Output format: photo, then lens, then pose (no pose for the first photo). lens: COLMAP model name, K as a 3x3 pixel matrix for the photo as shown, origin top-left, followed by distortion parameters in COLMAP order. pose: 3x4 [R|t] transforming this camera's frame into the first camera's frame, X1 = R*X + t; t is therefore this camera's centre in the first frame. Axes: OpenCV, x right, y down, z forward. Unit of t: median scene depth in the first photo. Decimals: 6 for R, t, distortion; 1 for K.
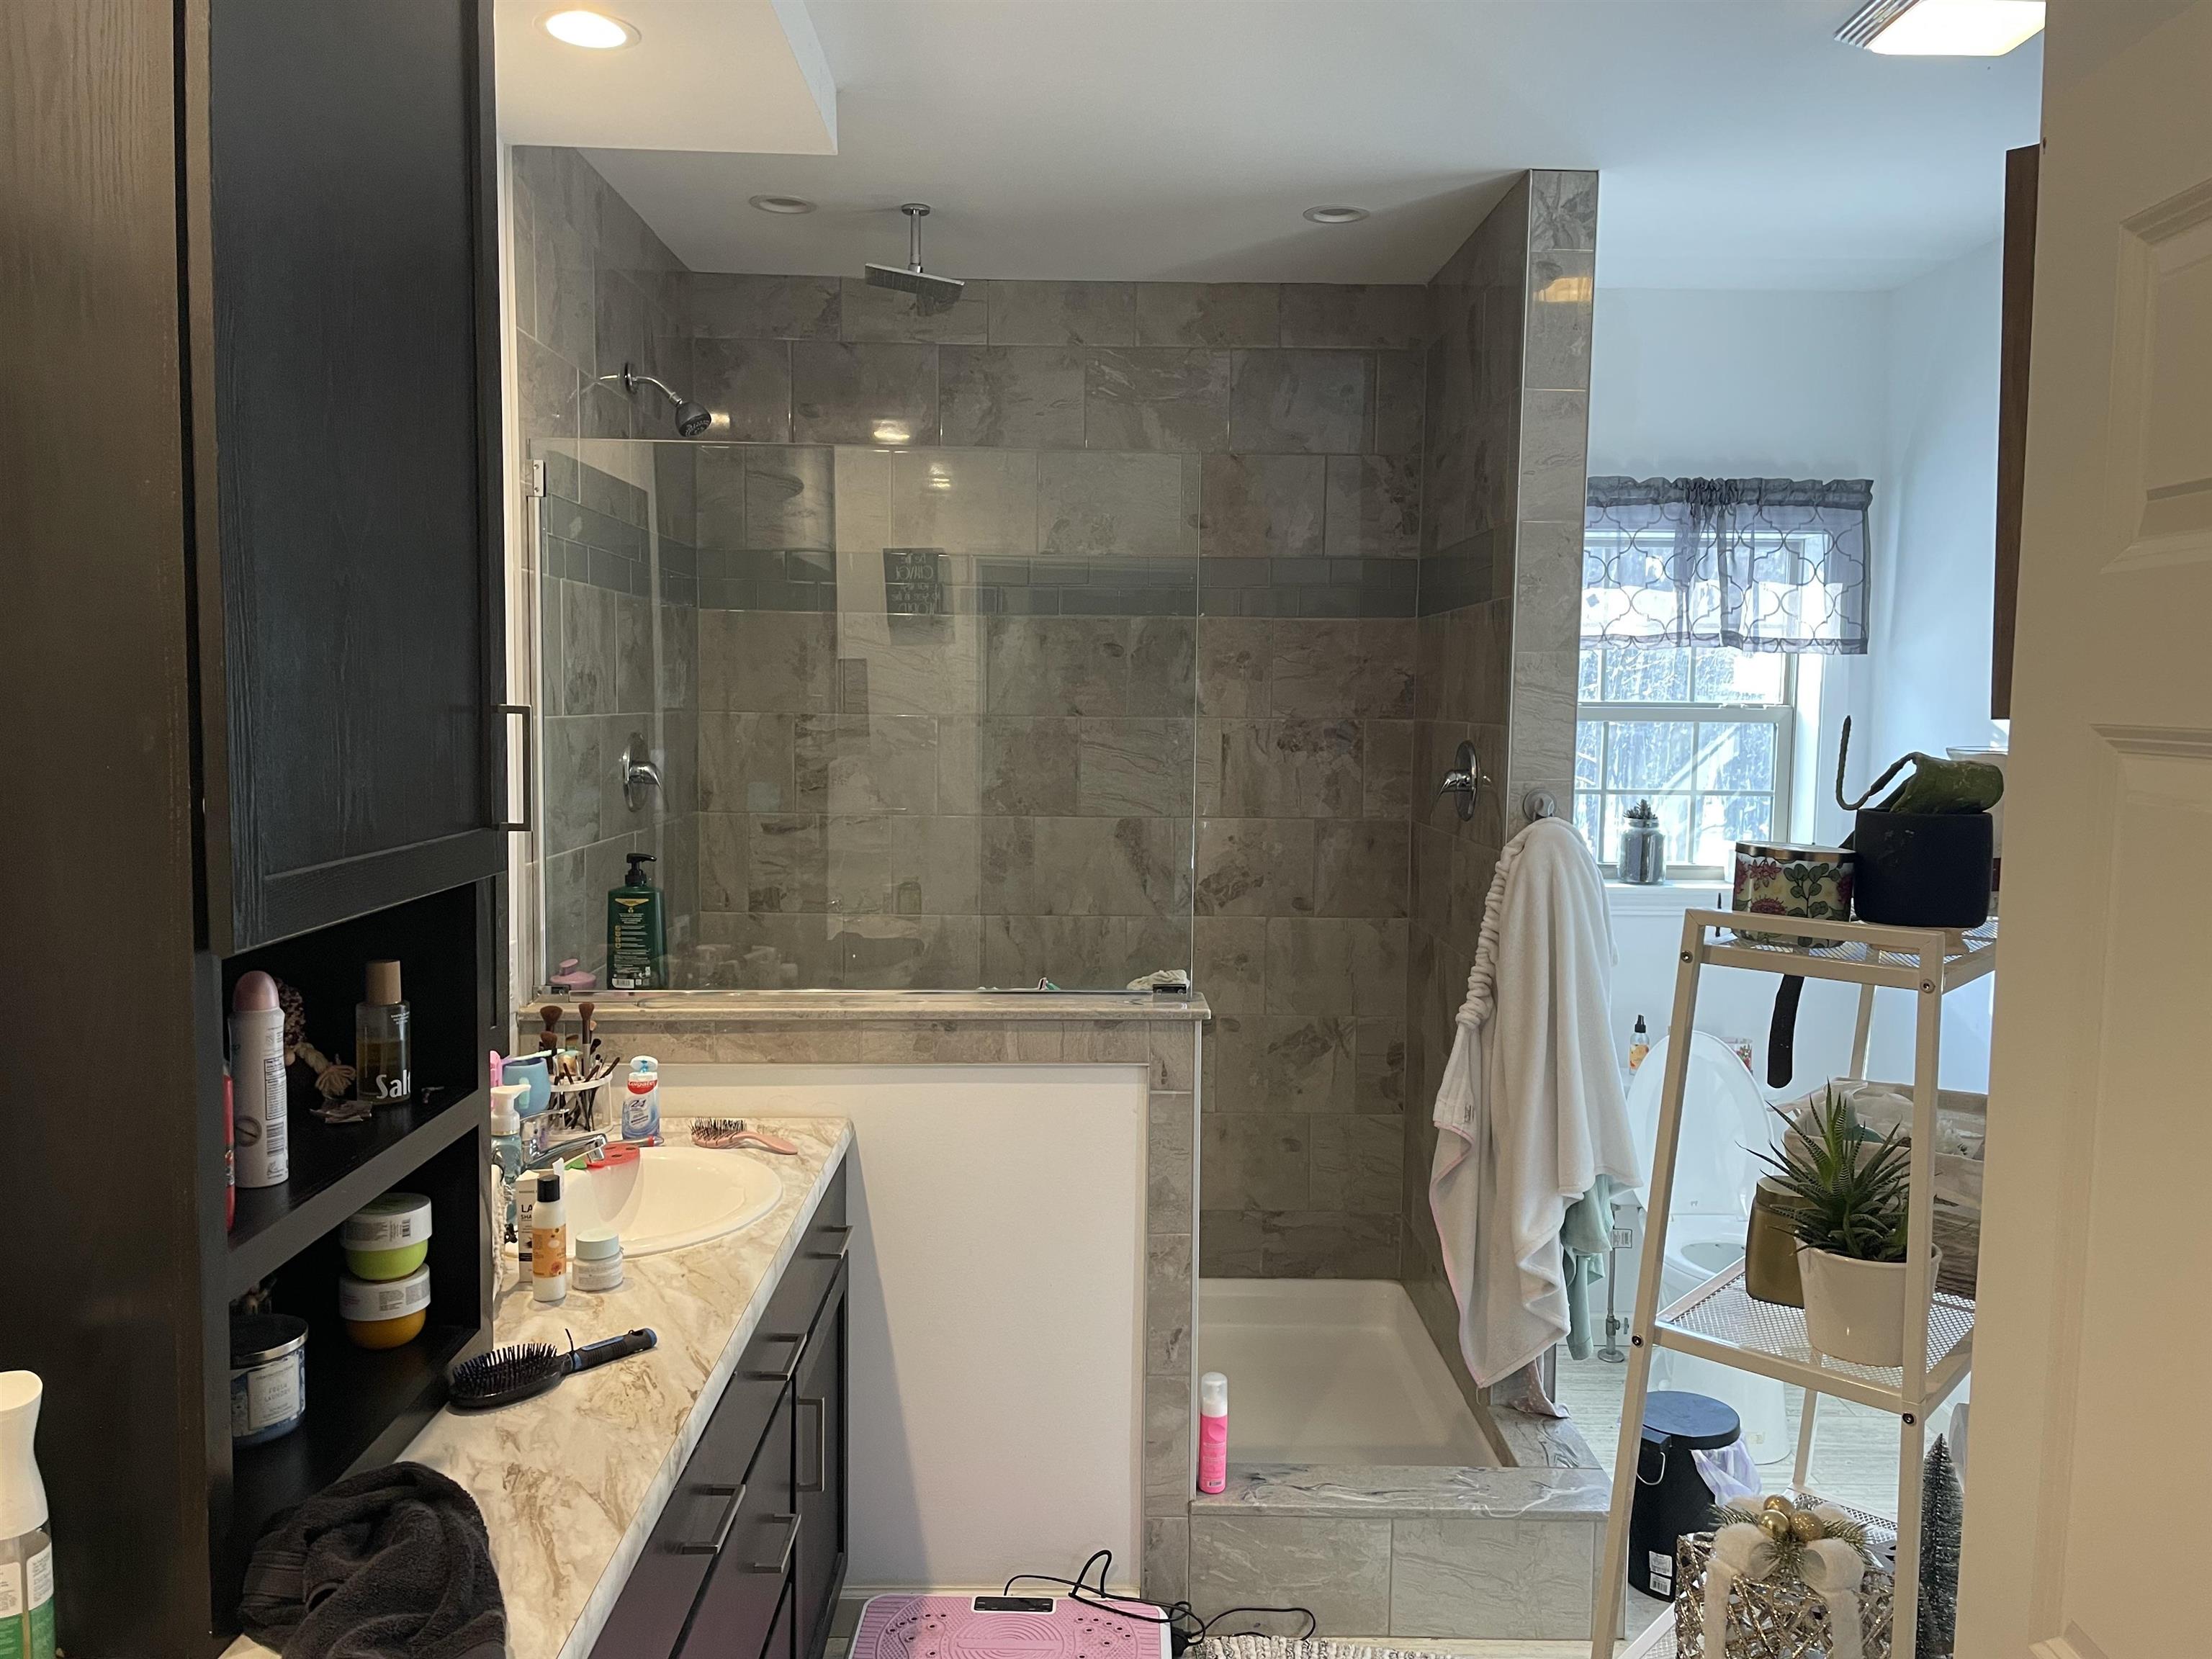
lens RADIAL K [[1656.6, 0, 1113.1], [0, 1656.6, 829.8], [0, 0, 1]] dist [0.010796, -0.006883]
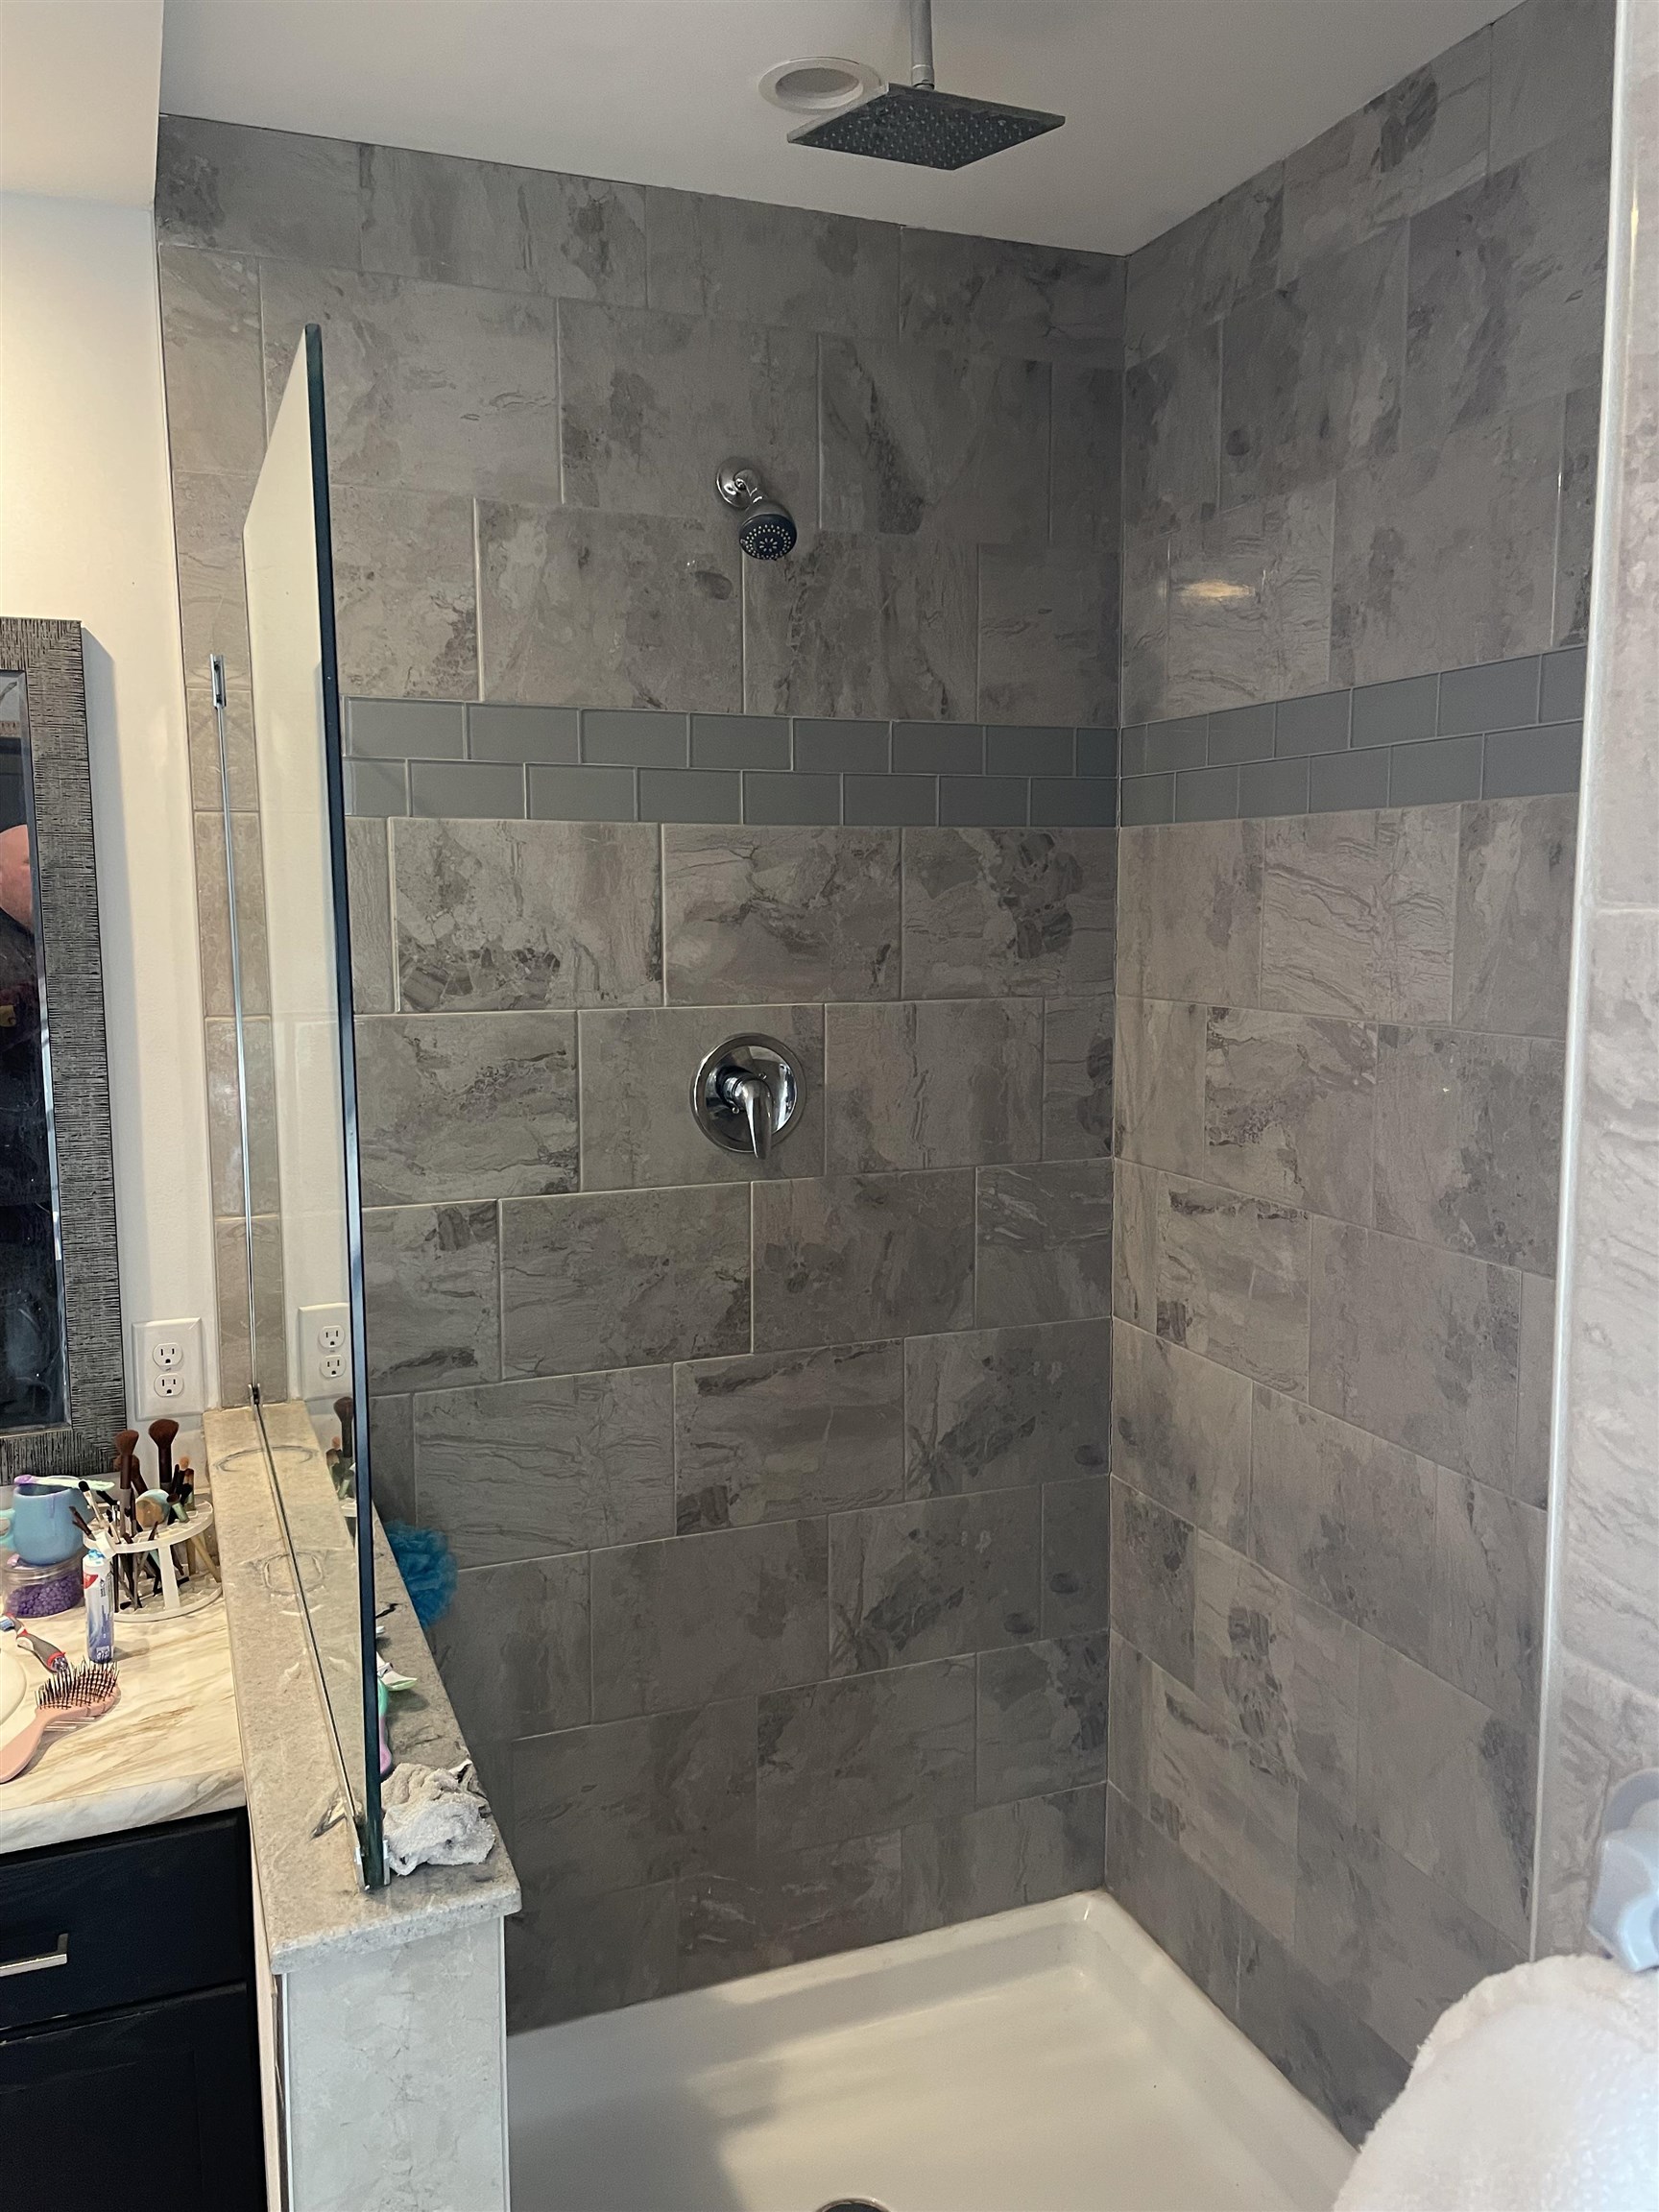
lens RADIAL K [[1656.6, 0, 825.2], [0, 1656.6, 1099.8], [0, 0, 1]] dist [0.010796, -0.006883]
pose [[0.349896, 0.099128, -0.931529, 0.285610], [-0.065783, 0.994531, 0.081124, -0.075179], [0.934476, 0.032894, 0.354503, 0.681321]]
